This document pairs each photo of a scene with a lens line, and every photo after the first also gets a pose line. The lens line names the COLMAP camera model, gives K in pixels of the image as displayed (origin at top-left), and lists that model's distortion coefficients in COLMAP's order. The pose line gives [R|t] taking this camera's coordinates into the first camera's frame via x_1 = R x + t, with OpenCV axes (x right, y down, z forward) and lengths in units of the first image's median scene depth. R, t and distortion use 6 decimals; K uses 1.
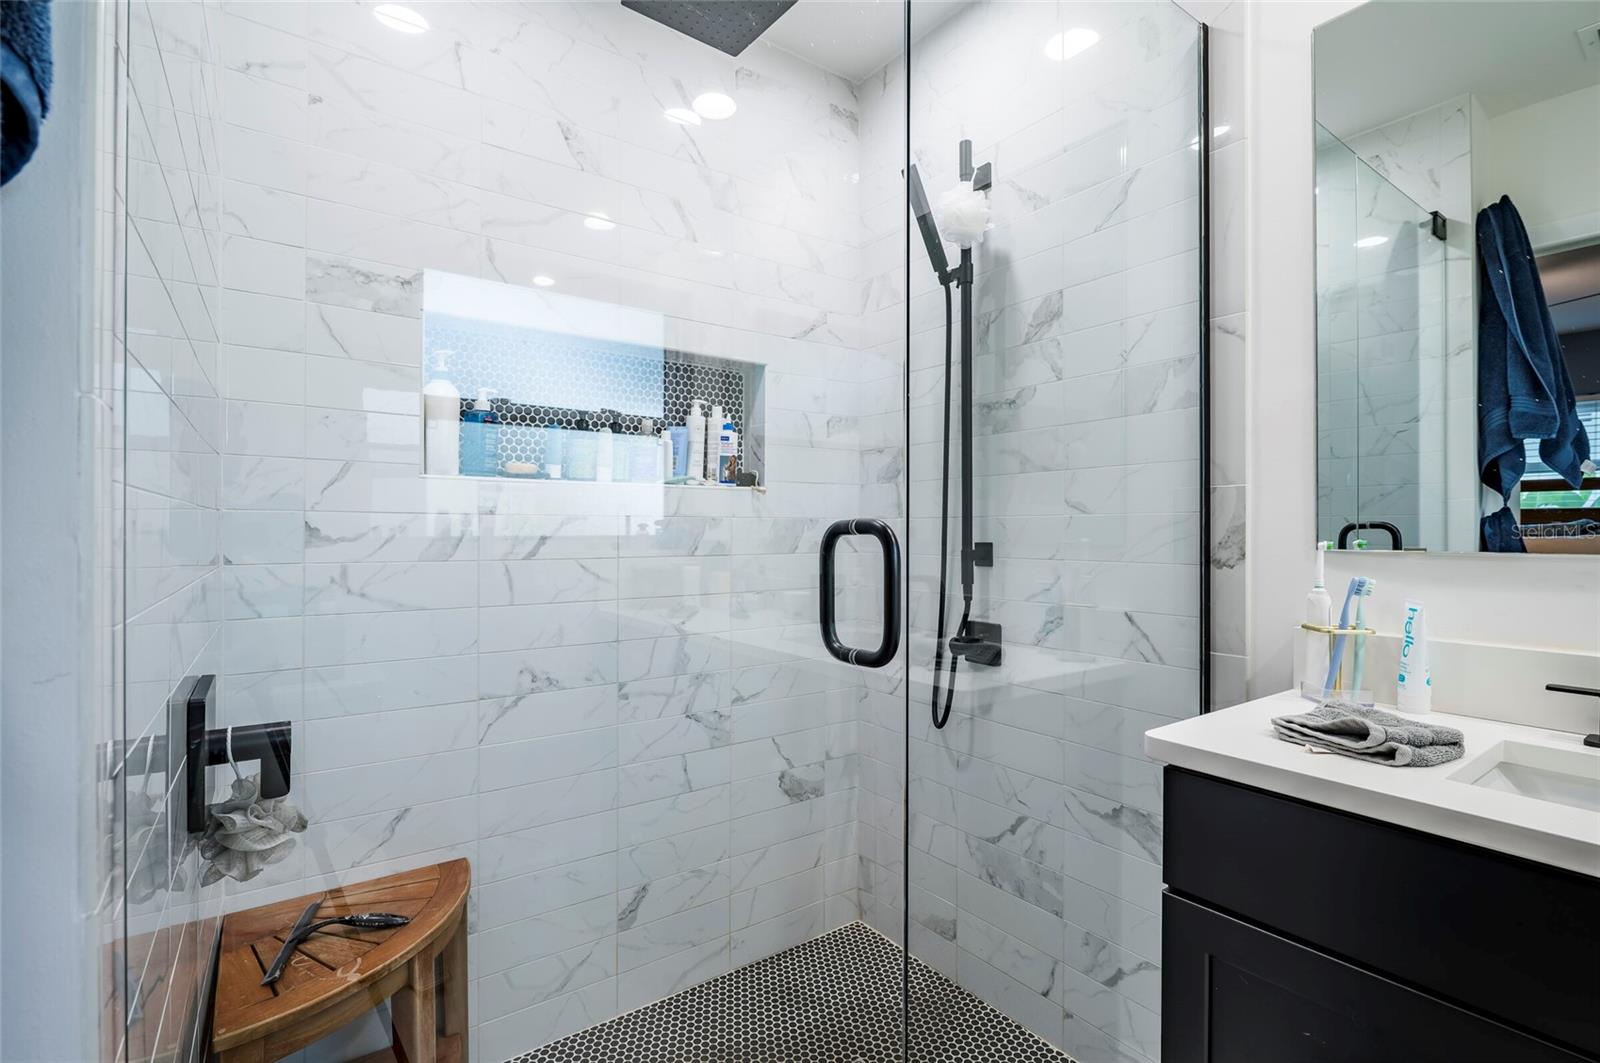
lens RADIAL K [[735.2, 0, 804.0], [0, 735.2, 530.8], [0, 0, 1]] dist [-0.003945, -0.001596]
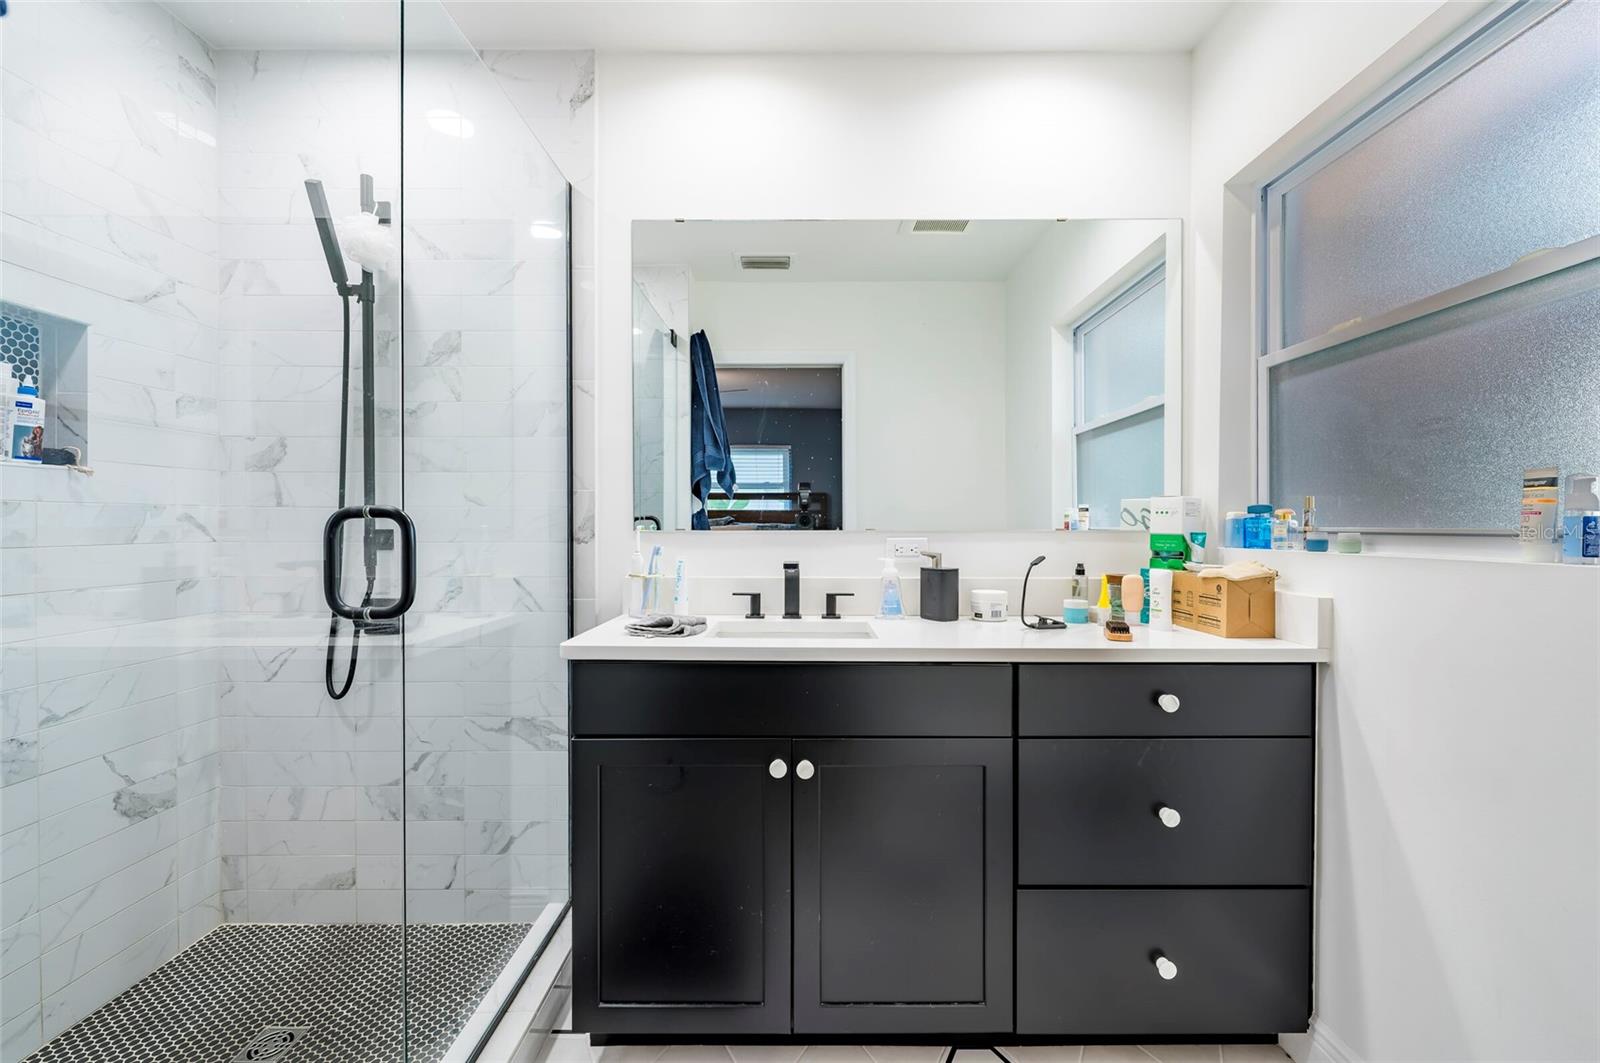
lens RADIAL K [[666.0, 0, 800.0], [0, 666.0, 531.5], [0, 0, 1]] dist [0.000515, -0.000042]
pose [[0.590972, -0.007819, 0.806654, -0.213542], [-0.000260, 0.999951, 0.009883, 0.008679], [-0.806692, -0.006051, 0.590941, -0.147458]]
